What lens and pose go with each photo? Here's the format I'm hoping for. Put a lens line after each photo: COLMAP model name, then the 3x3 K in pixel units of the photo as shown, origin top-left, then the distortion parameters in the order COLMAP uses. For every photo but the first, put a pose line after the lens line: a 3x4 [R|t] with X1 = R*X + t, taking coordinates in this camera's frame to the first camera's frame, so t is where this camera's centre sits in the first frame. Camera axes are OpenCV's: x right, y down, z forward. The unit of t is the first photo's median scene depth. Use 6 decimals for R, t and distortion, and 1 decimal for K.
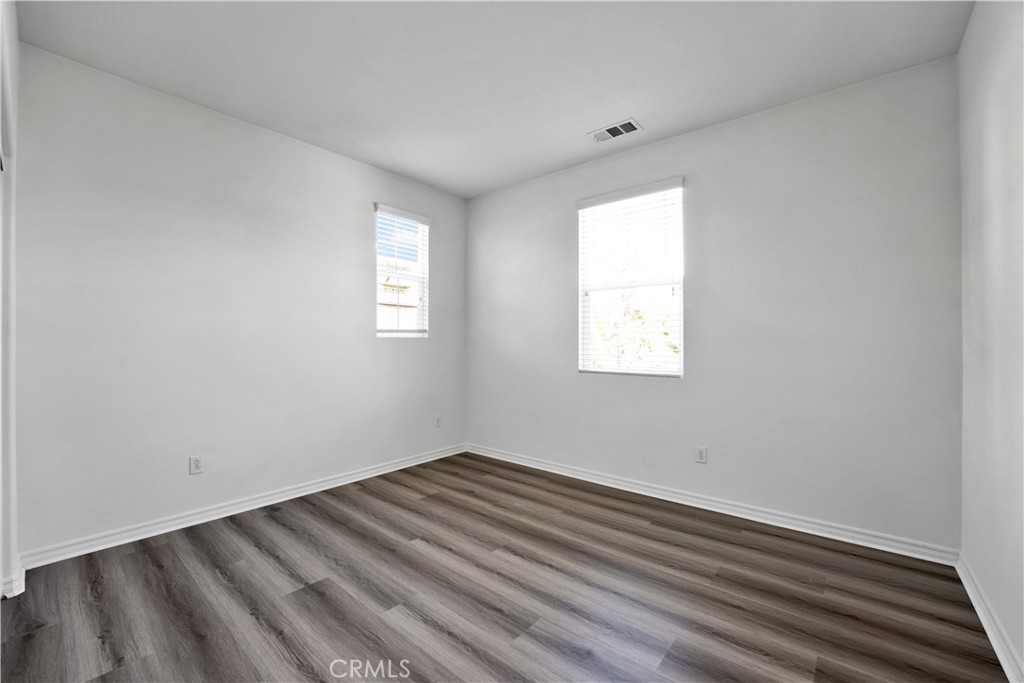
lens RADIAL K [[416.6, 0, 510.8], [0, 416.6, 343.0], [0, 0, 1]] dist [-0.023751, 0.000256]
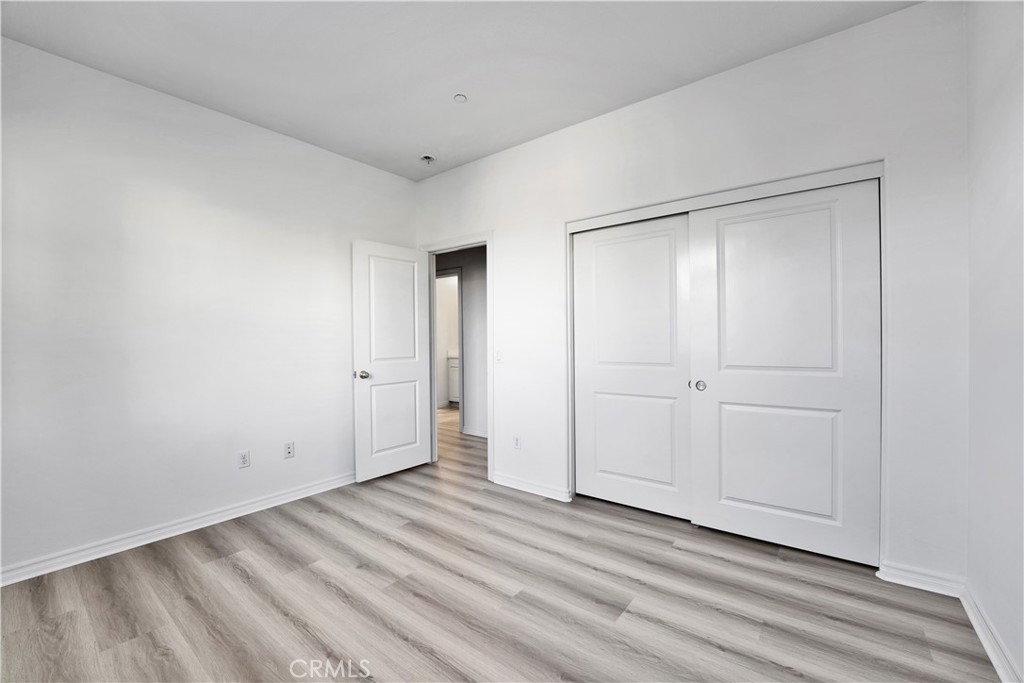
lens RADIAL K [[416.6, 0, 510.8], [0, 416.6, 343.0], [0, 0, 1]] dist [-0.023751, 0.000256]
pose [[-0.999248, 0.011788, -0.036934, -0.223754], [0.011602, 0.999919, 0.005246, -0.003146], [0.036992, 0.004813, -0.999304, 1.944158]]
